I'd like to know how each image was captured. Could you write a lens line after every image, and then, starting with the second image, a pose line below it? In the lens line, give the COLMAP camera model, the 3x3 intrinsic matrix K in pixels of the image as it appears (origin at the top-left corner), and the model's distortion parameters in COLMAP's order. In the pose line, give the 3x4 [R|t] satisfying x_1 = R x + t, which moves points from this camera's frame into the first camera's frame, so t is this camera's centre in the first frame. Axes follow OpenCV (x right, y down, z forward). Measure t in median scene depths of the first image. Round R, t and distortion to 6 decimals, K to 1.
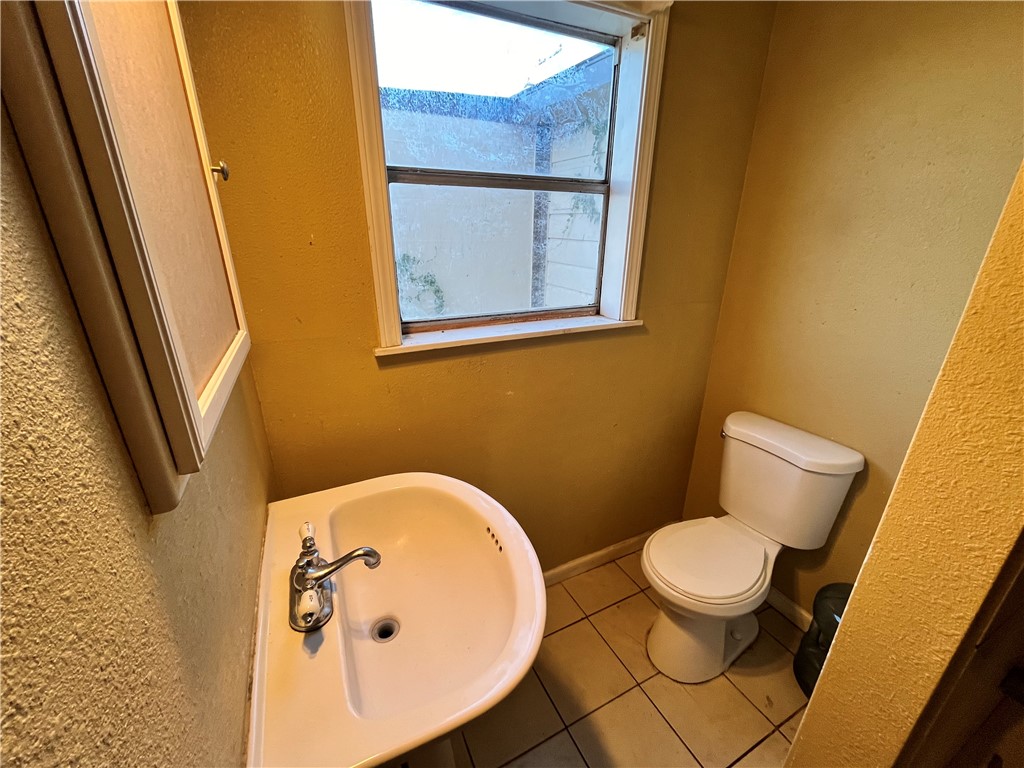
lens RADIAL K [[414.0, 0, 511.0], [0, 414.0, 383.4], [0, 0, 1]] dist [-0.003892, 0.000027]
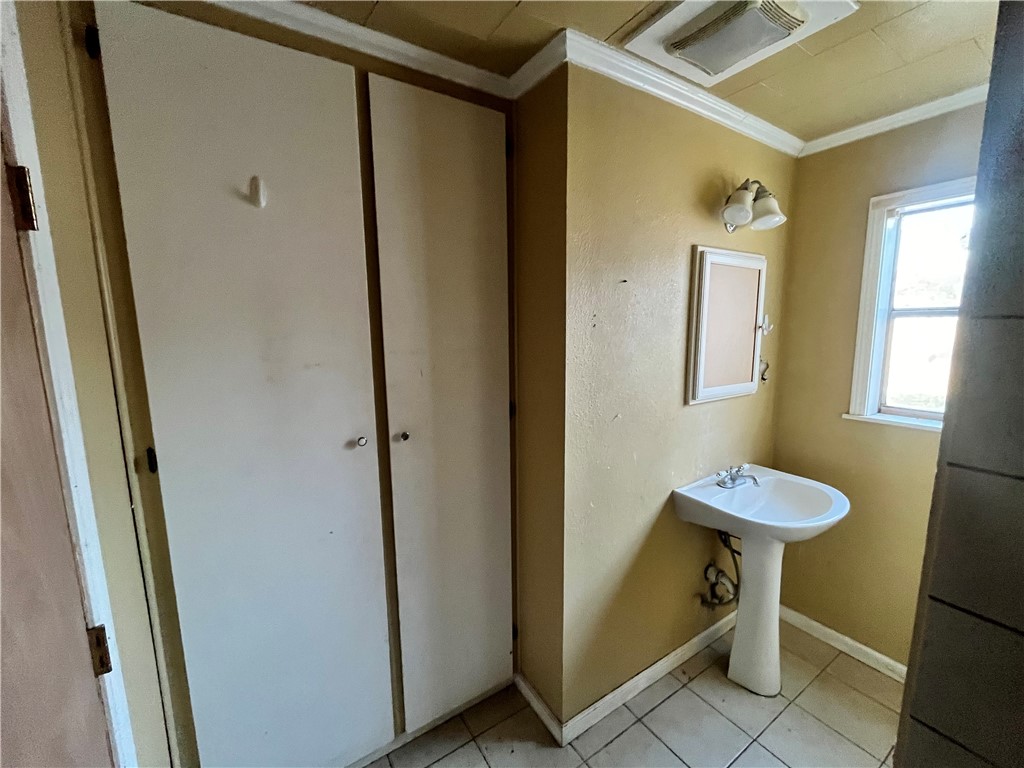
lens RADIAL K [[414.0, 0, 507.9], [0, 414.0, 382.6], [0, 0, 1]] dist [-0.003892, 0.000027]
pose [[0.108003, 0.129176, -0.985723, 0.983365], [-0.334387, 0.938472, 0.086346, 0.092688], [0.936227, 0.320288, 0.144553, -0.469039]]
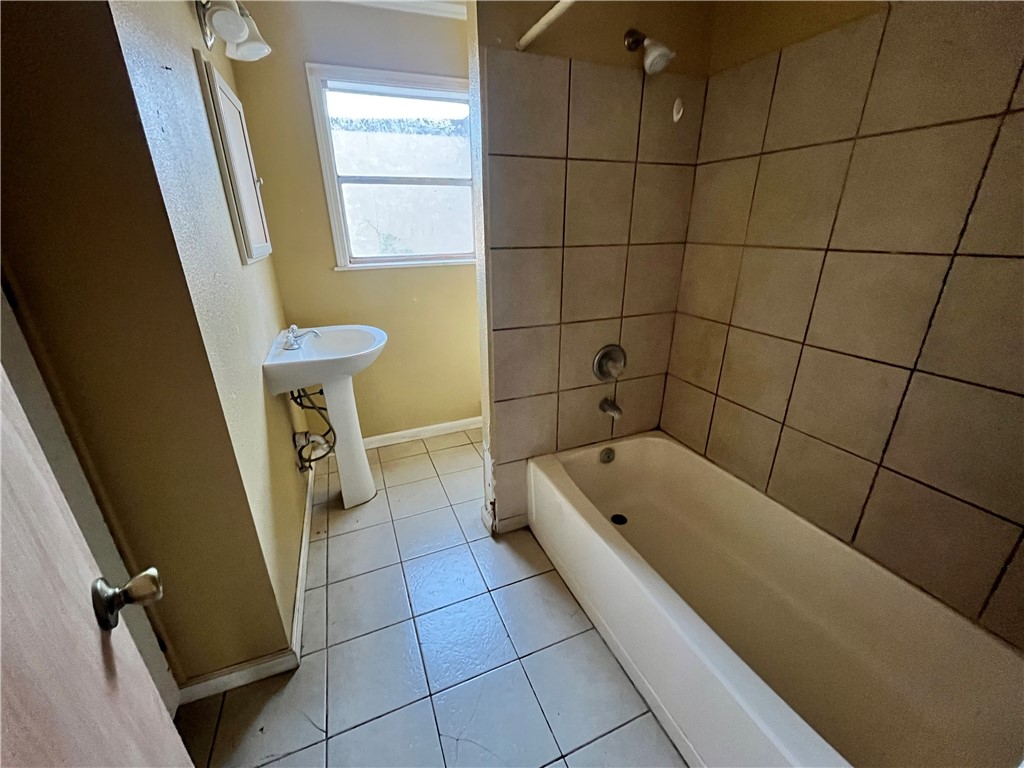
lens RADIAL K [[414.0, 0, 511.8], [0, 414.0, 384.4], [0, 0, 1]] dist [-0.003892, 0.000027]
pose [[0.997129, 0.007635, -0.075338, 0.584970], [-0.006862, 0.999921, 0.010508, 0.391728], [0.075413, -0.009961, 0.997103, -0.804765]]
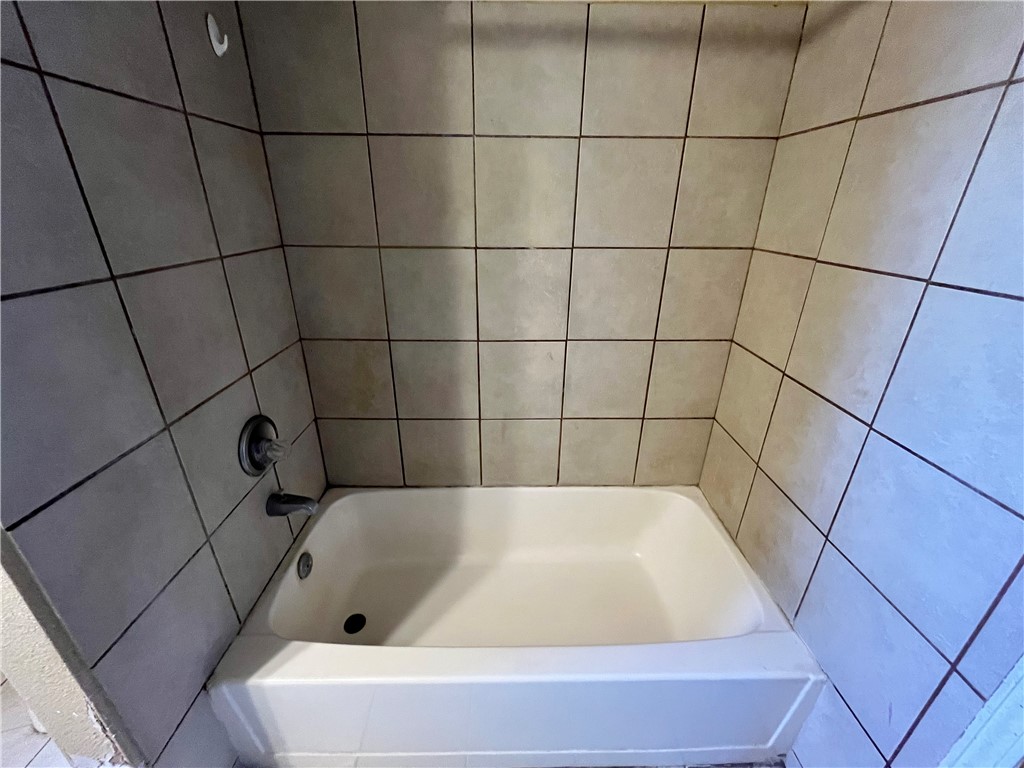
lens RADIAL K [[414.0, 0, 510.5], [0, 414.0, 385.0], [0, 0, 1]] dist [-0.003892, 0.000027]
pose [[0.434339, -0.367034, 0.822579, 0.369081], [0.311093, 0.918147, 0.245413, 0.167803], [-0.845323, 0.149306, 0.512968, -0.309234]]
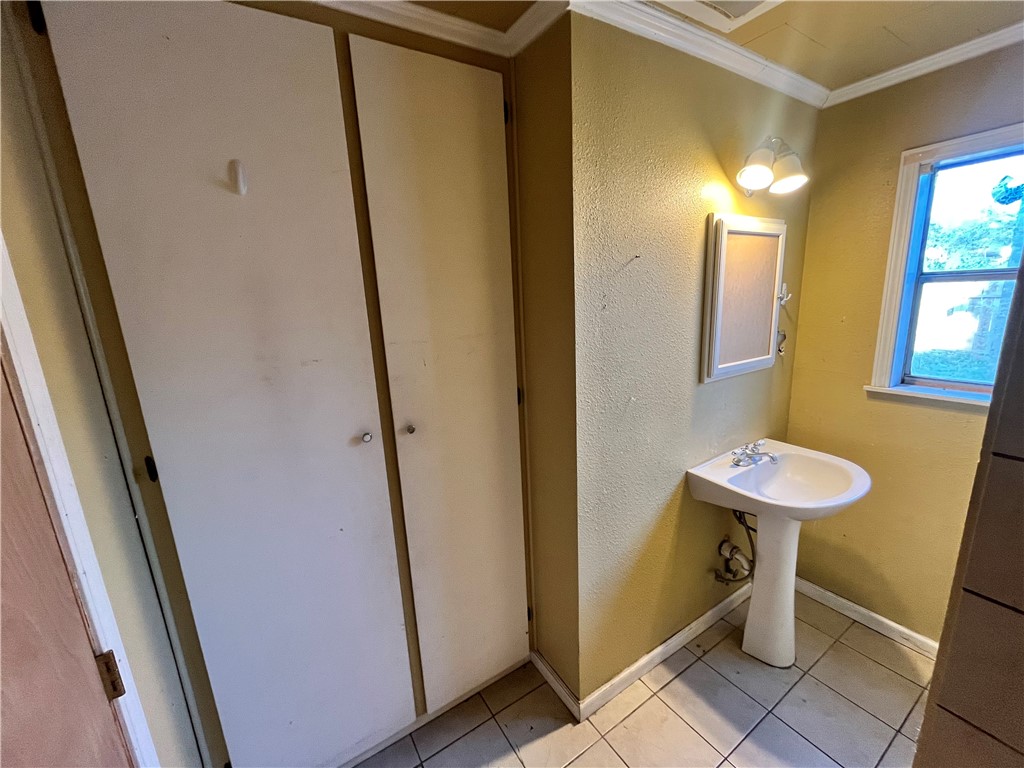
lens RADIAL K [[414.0, 0, 508.3], [0, 414.0, 381.9], [0, 0, 1]] dist [-0.003892, 0.000027]
pose [[0.101375, 0.199461, -0.974648, 0.929861], [-0.300418, 0.940097, 0.161143, 0.053144], [0.948405, 0.276465, 0.155224, -0.481192]]
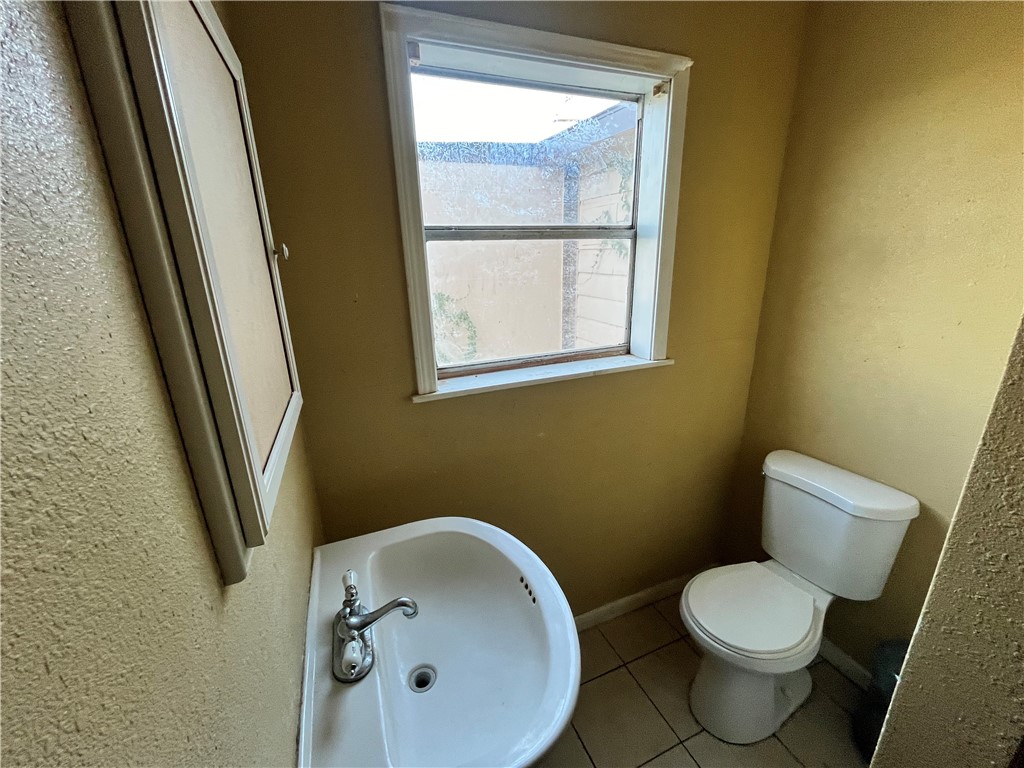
lens RADIAL K [[414.0, 0, 510.6], [0, 414.0, 381.8], [0, 0, 1]] dist [-0.003892, 0.000027]
pose [[0.996831, -0.012944, -0.078493, 0.002534], [0.008038, 0.998012, -0.062505, -0.044607], [0.079146, 0.061676, 0.994953, -0.027683]]
